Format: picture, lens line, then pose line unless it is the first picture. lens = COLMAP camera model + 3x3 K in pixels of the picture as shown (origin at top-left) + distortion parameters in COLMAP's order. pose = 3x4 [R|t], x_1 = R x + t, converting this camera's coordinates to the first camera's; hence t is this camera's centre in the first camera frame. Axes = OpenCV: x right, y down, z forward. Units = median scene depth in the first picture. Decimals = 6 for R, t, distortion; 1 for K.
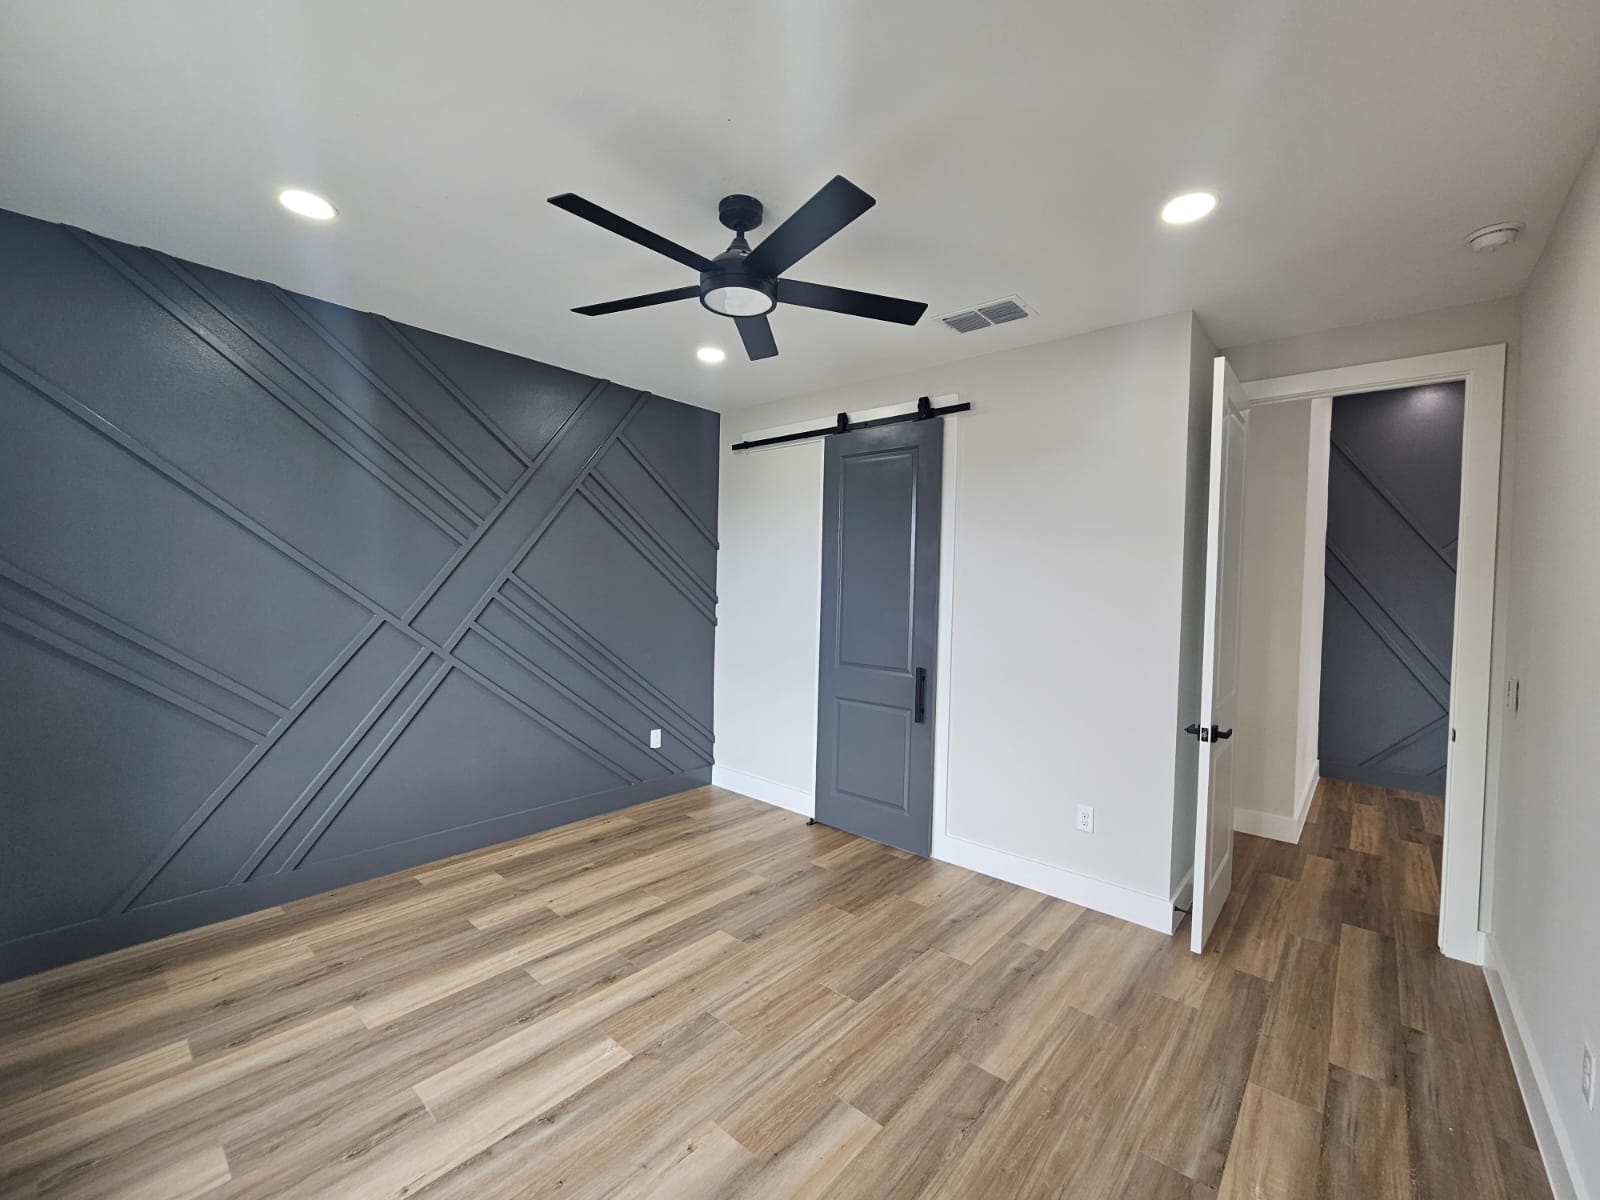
lens RADIAL K [[655.3, 0, 798.2], [0, 655.3, 594.1], [0, 0, 1]] dist [0.000289, -0.000230]
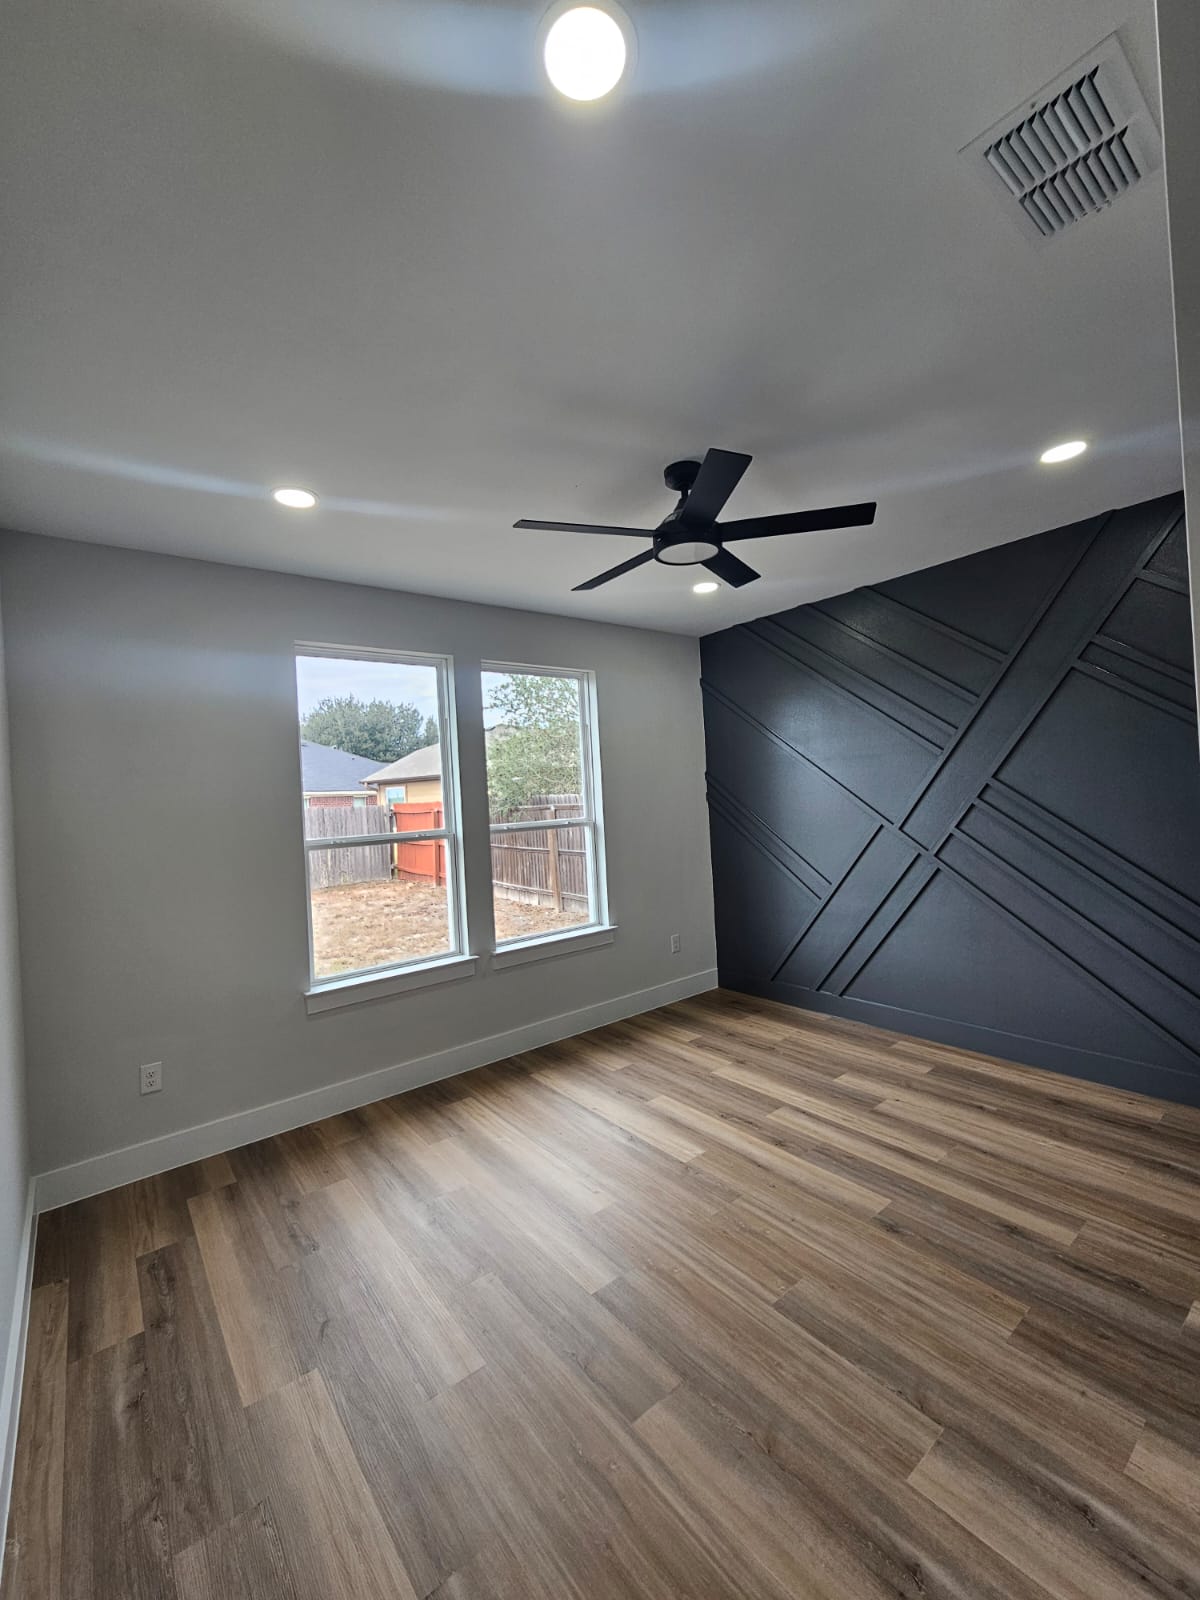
lens RADIAL K [[655.3, 0, 597.4], [0, 655.3, 794.4], [0, 0, 1]] dist [0.000289, -0.000230]
pose [[-0.182246, -0.018296, -0.983083, 0.815901], [0.036631, 0.999006, -0.025383, -0.006625], [0.982570, -0.040638, -0.181395, 0.819491]]
